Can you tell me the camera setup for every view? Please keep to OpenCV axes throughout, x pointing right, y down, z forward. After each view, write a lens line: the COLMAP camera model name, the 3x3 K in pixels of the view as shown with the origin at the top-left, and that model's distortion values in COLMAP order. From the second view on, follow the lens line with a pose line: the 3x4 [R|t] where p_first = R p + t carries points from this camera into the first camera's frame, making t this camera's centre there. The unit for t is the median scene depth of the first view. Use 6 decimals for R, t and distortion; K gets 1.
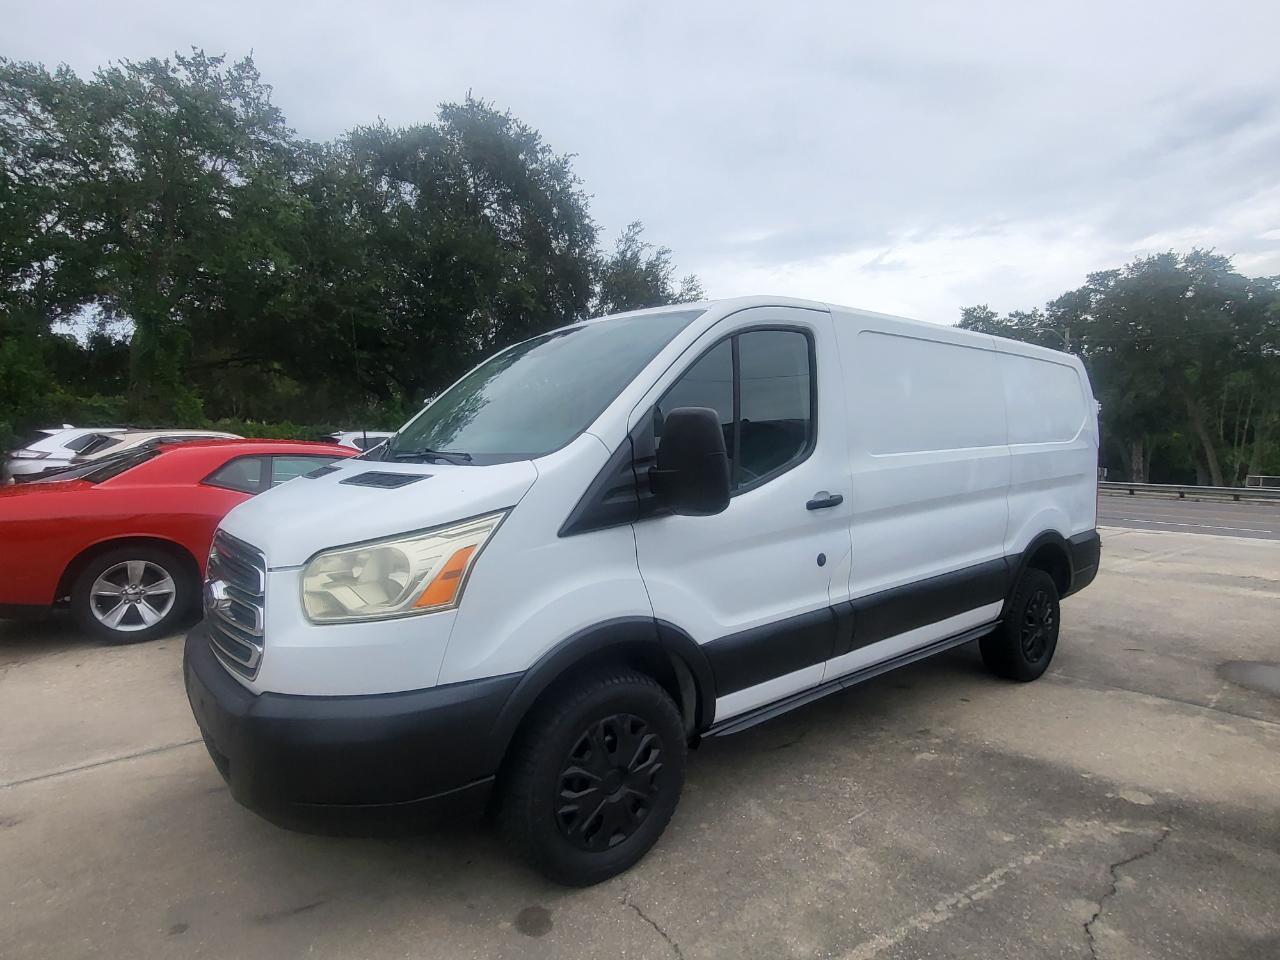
lens RADIAL K [[716.8, 0, 642.7], [0, 716.8, 475.7], [0, 0, 1]] dist [-0.001694, -0.000929]
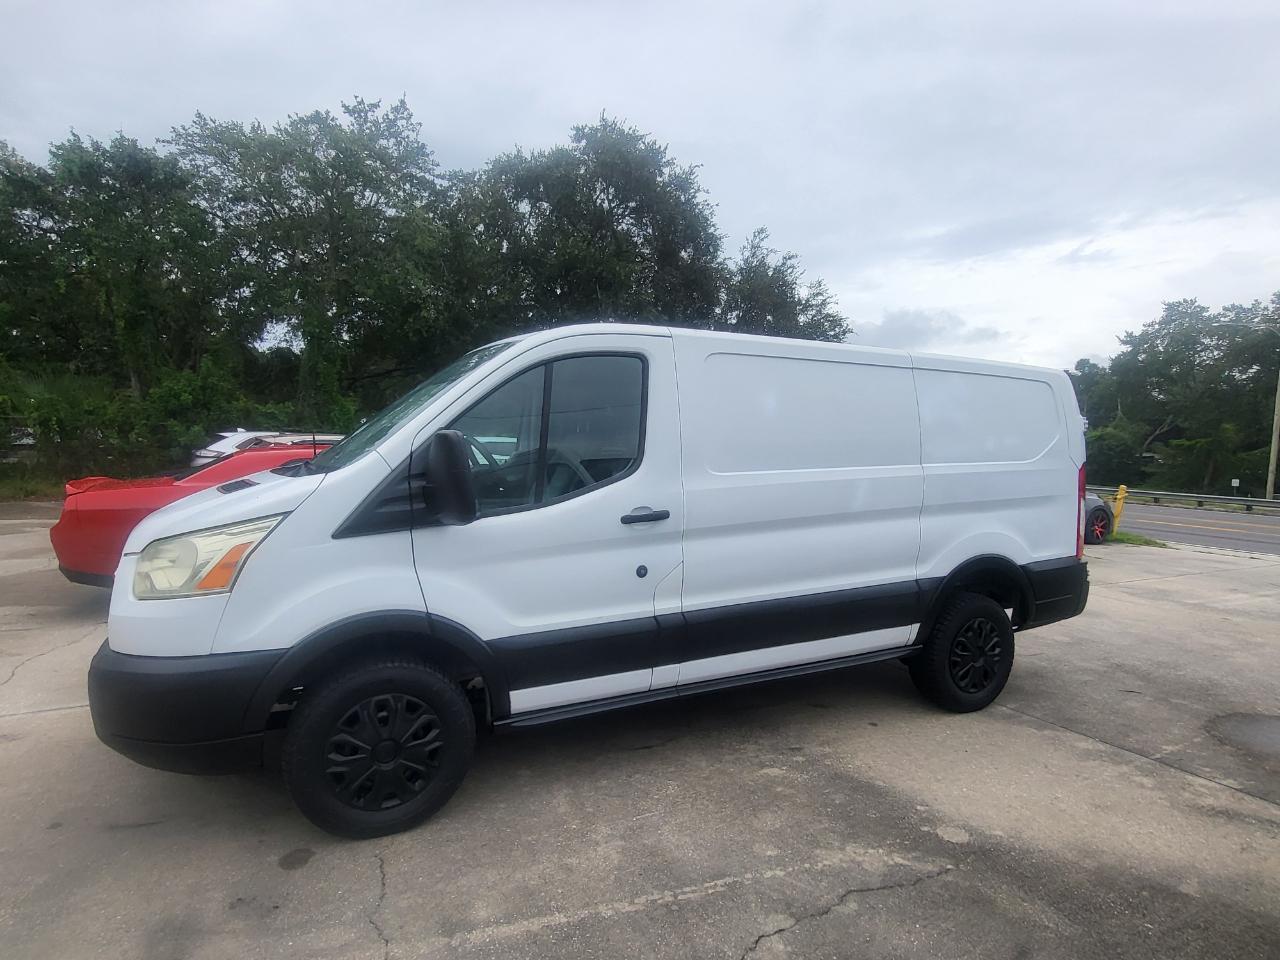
lens RADIAL K [[716.8, 0, 645.6], [0, 716.8, 476.7], [0, 0, 1]] dist [-0.001694, -0.000929]
pose [[0.976368, 0.022696, -0.214918, 0.433940], [-0.023942, 0.999708, -0.003199, -0.017305], [0.214782, 0.008269, 0.976627, -0.031383]]
